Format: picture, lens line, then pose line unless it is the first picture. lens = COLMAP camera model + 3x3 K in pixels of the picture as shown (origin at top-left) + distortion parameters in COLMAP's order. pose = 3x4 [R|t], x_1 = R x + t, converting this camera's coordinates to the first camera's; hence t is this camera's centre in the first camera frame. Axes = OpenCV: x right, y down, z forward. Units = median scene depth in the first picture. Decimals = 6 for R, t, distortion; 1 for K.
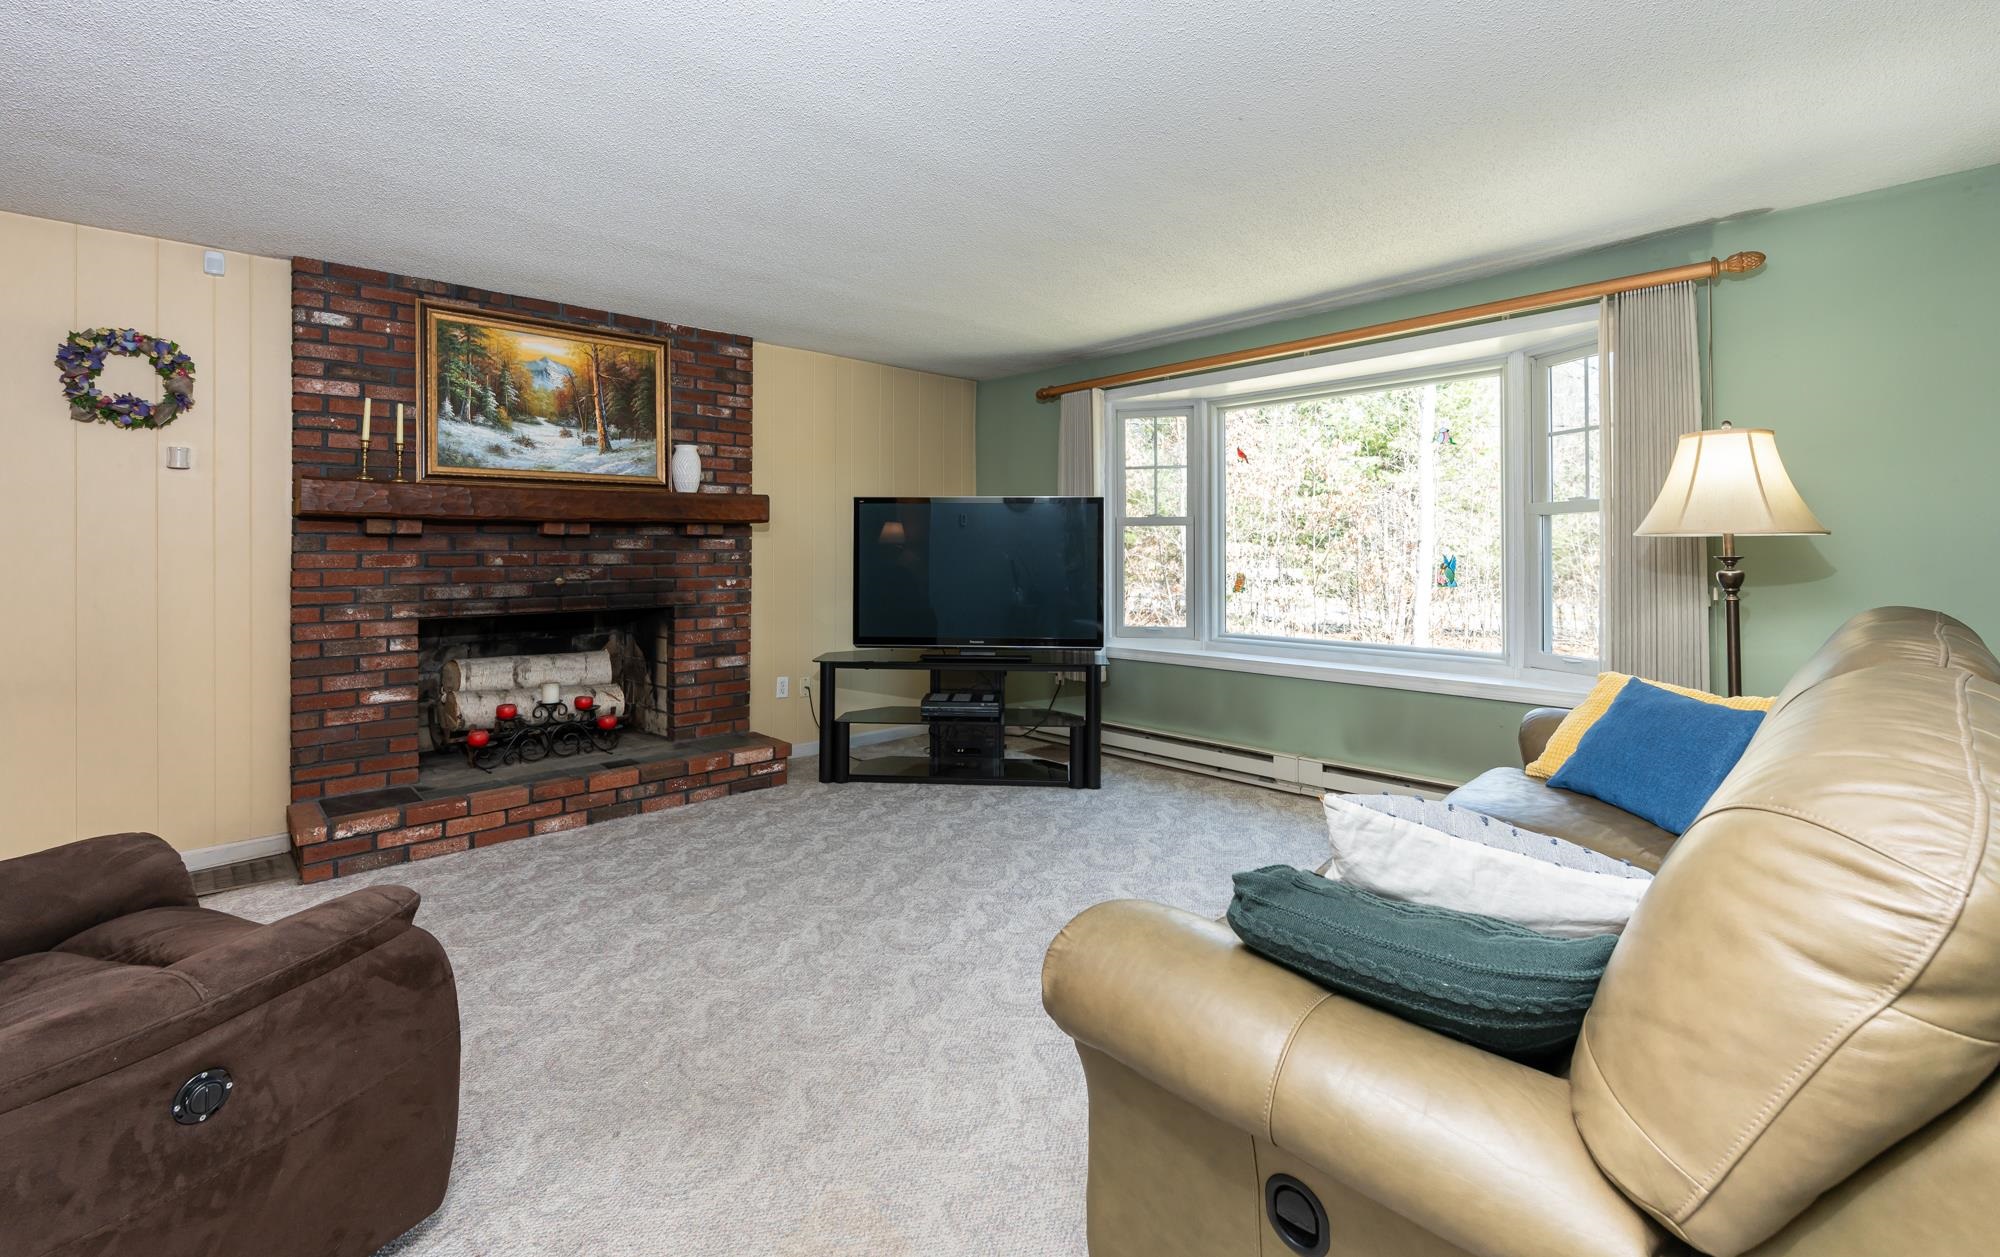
lens RADIAL K [[877.2, 0, 952.9], [0, 877.2, 548.4], [0, 0, 1]] dist [-0.002694, -0.000168]
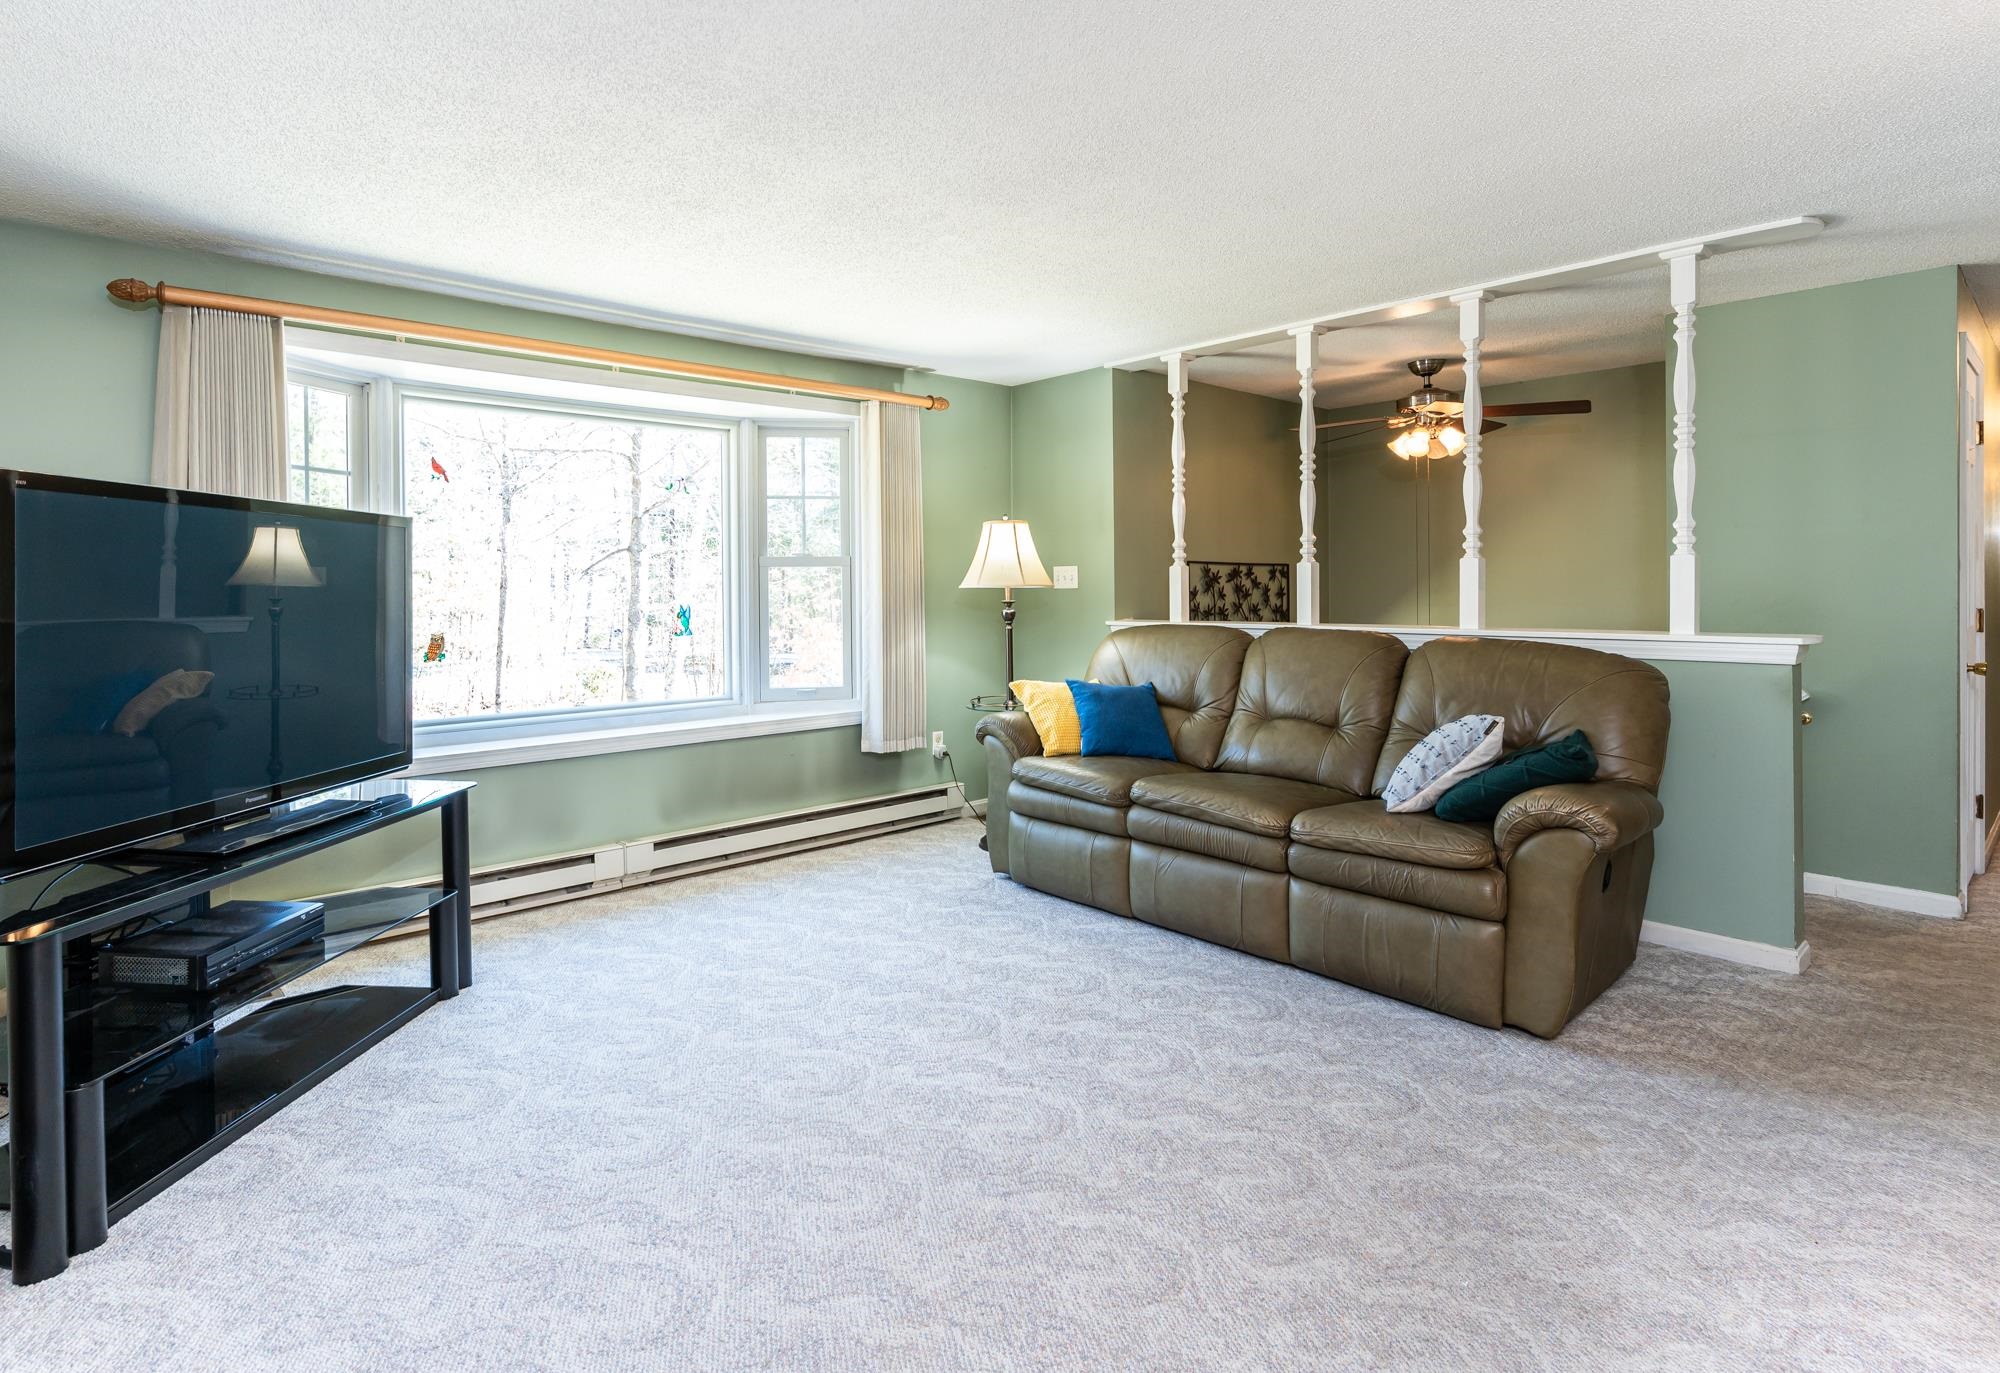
lens RADIAL K [[1041.9, 0, 915.3], [0, 1041.9, 601.8], [0, 0, 1]] dist [0.000821, -0.000401]
pose [[0.025567, -0.007152, 0.999648, -0.593011], [0.005912, 0.999958, 0.007003, -0.001987], [-0.999656, 0.005731, 0.025608, 0.678668]]
